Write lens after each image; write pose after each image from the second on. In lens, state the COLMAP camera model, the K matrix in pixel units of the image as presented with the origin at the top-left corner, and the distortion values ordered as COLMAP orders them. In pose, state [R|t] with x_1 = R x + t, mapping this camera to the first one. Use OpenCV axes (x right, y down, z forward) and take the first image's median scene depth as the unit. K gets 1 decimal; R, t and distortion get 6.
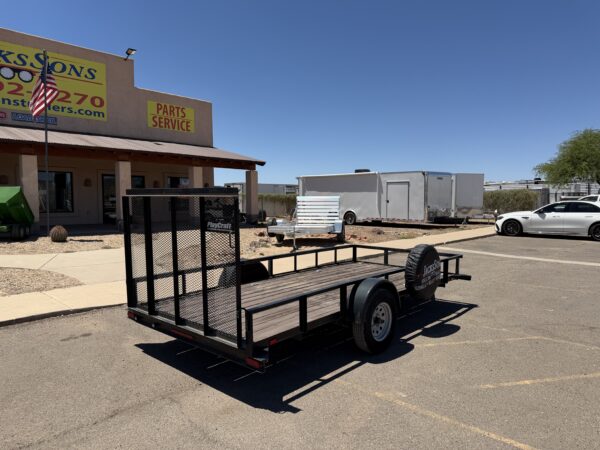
lens RADIAL K [[420.7, 0, 297.5], [0, 420.7, 225.6], [0, 0, 1]] dist [0.061735, -0.064259]
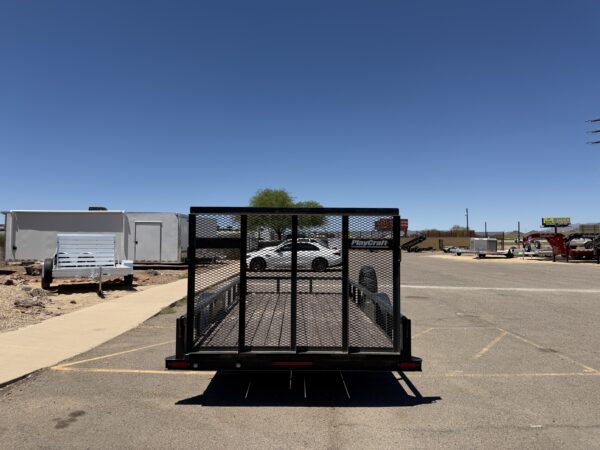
lens RADIAL K [[420.7, 0, 297.5], [0, 420.7, 225.6], [0, 0, 1]] dist [0.061735, -0.064259]
pose [[0.730712, 0.034718, 0.681803, -0.235175], [0.039509, 0.994882, -0.093002, 0.010764], [-0.681542, 0.094895, 0.725600, 0.075613]]
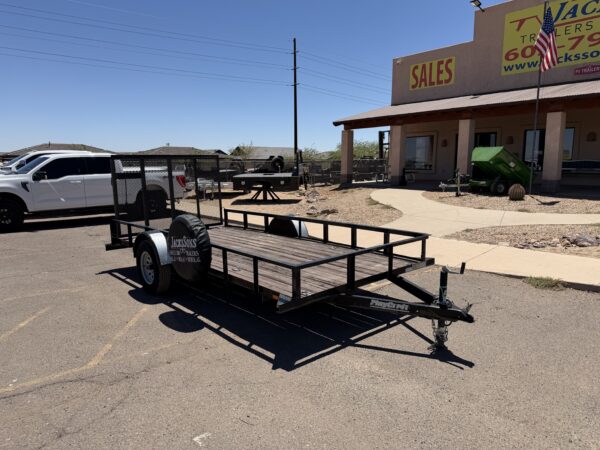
lens RADIAL K [[420.7, 0, 297.5], [0, 420.7, 225.6], [0, 0, 1]] dist [0.061735, -0.064259]
pose [[-0.104044, 0.150587, -0.983107, 0.365603], [-0.052023, 0.986294, 0.156581, -0.025482], [0.993211, 0.067436, -0.094784, 0.432039]]
